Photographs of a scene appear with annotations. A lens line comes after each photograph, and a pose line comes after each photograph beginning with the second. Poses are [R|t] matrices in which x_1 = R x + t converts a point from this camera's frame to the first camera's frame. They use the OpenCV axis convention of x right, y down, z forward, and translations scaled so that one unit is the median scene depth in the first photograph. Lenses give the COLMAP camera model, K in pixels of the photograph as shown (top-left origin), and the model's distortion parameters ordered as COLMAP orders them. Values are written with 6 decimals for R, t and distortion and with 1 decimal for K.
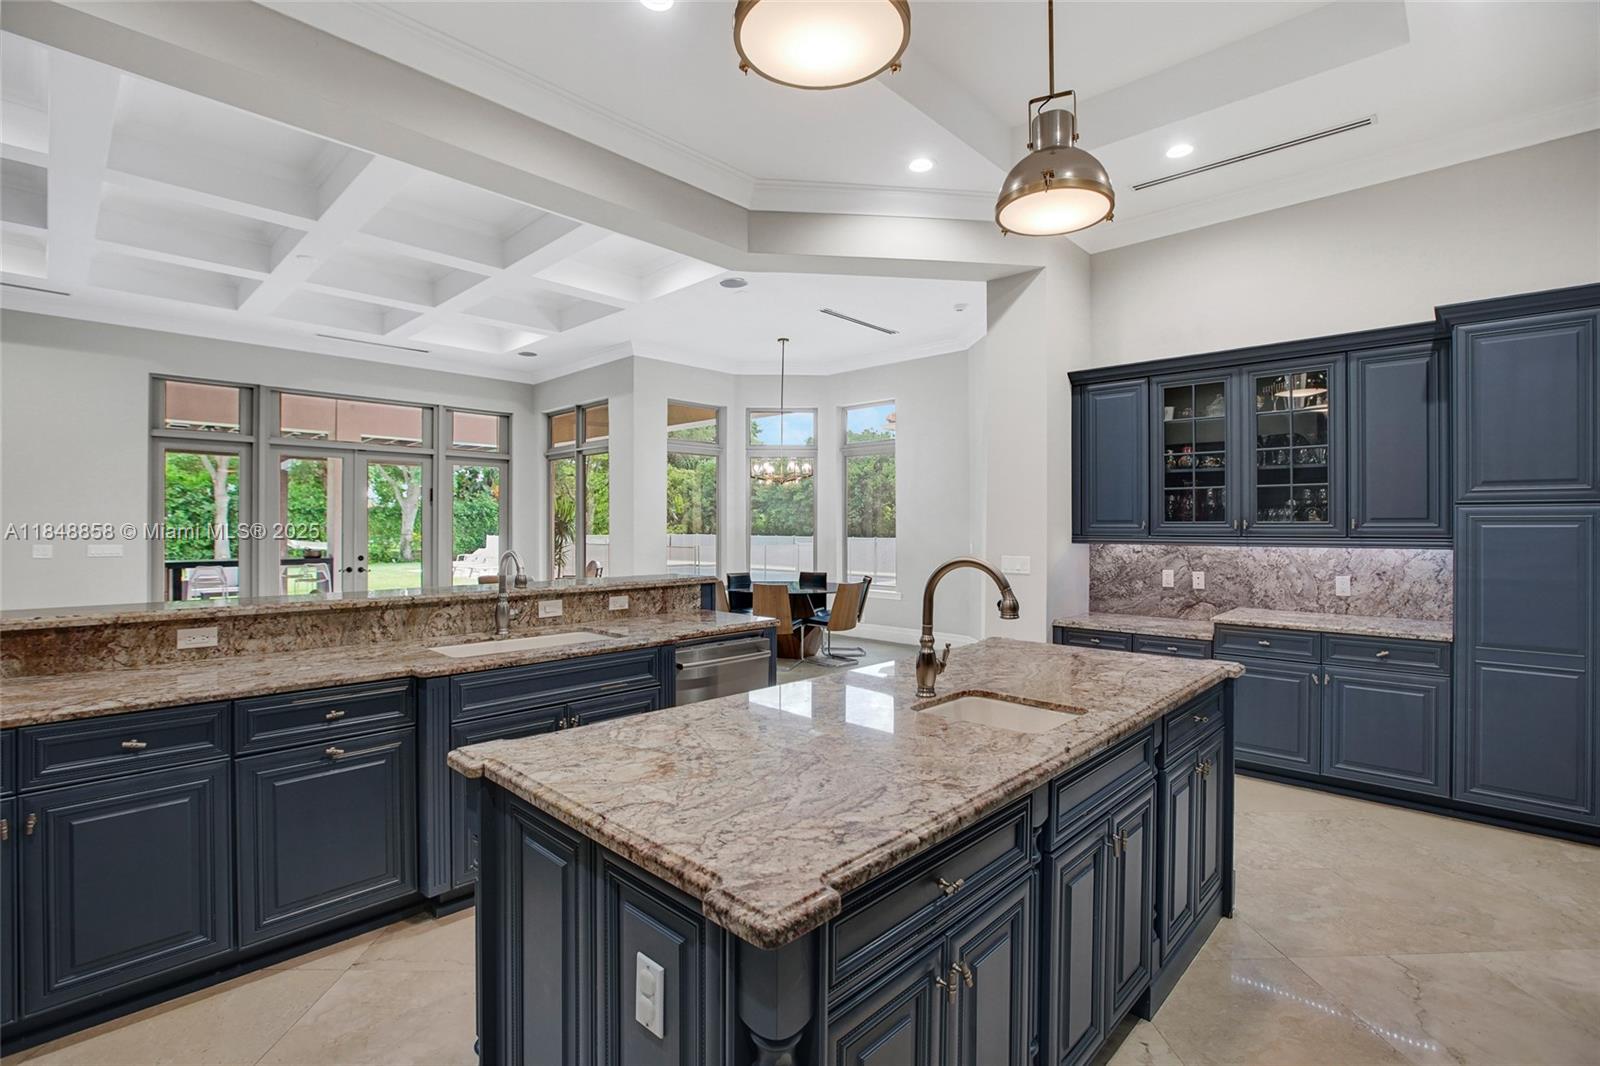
lens RADIAL K [[739.0, 0, 798.7], [0, 739.0, 535.1], [0, 0, 1]] dist [-0.019293, 0.005527]
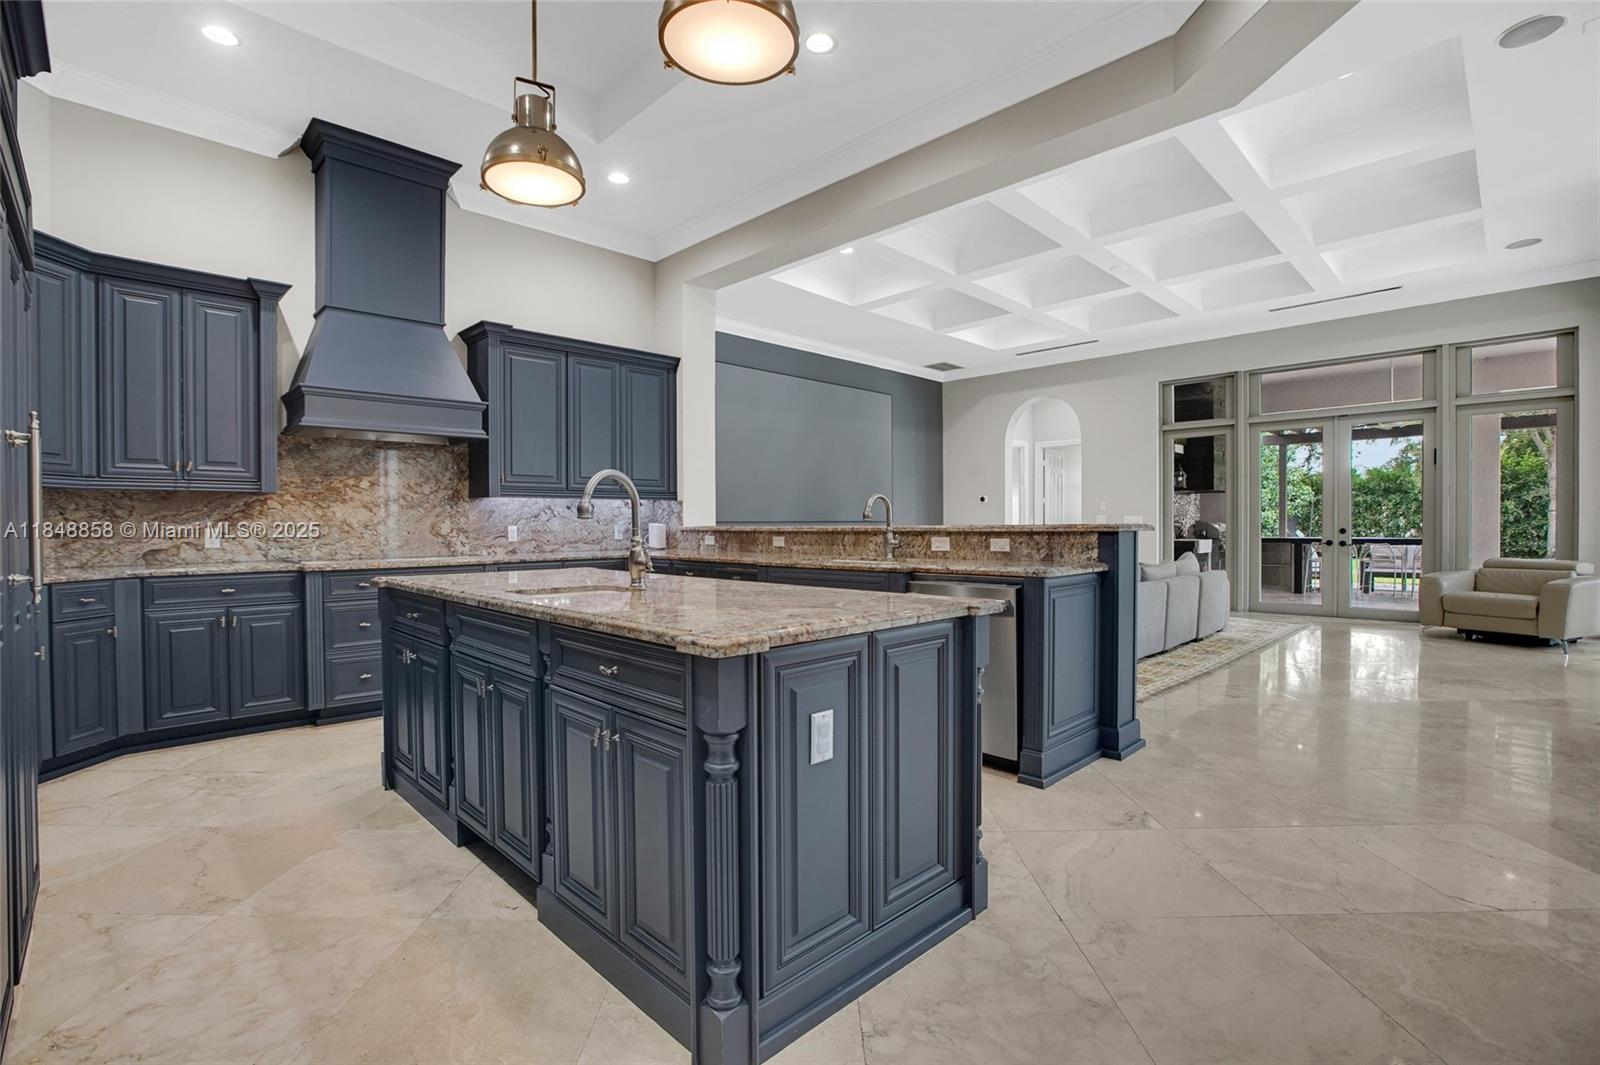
lens RADIAL K [[739.0, 0, 791.7], [0, 739.0, 528.5], [0, 0, 1]] dist [-0.019293, 0.005527]
pose [[-0.013023, 0.003070, -0.999910, 0.802803], [-0.005124, 0.999982, 0.003137, 0.067185], [0.999902, 0.005165, -0.013007, 0.723613]]
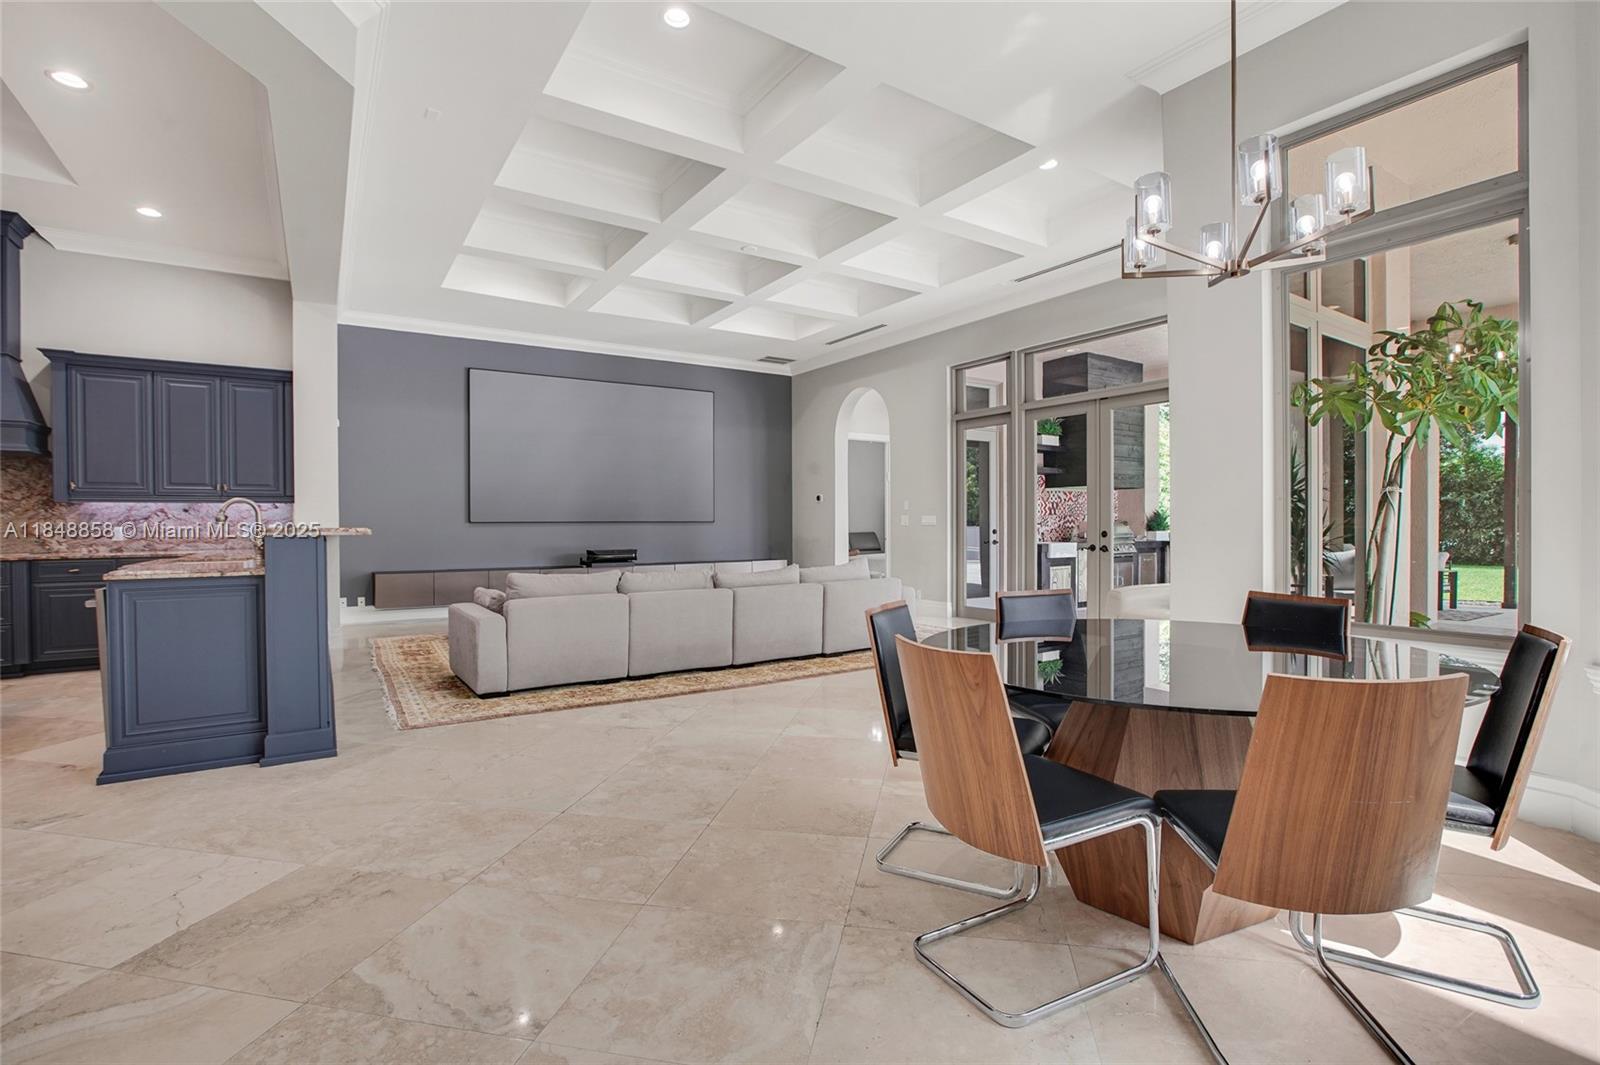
lens RADIAL K [[739.0, 0, 793.8], [0, 739.0, 530.5], [0, 0, 1]] dist [-0.019293, 0.005527]
pose [[-0.236252, 0.006816, -0.971668, 0.593011], [-0.006842, 0.999939, 0.008678, 0.053067], [0.971668, 0.008698, -0.236191, 2.008165]]
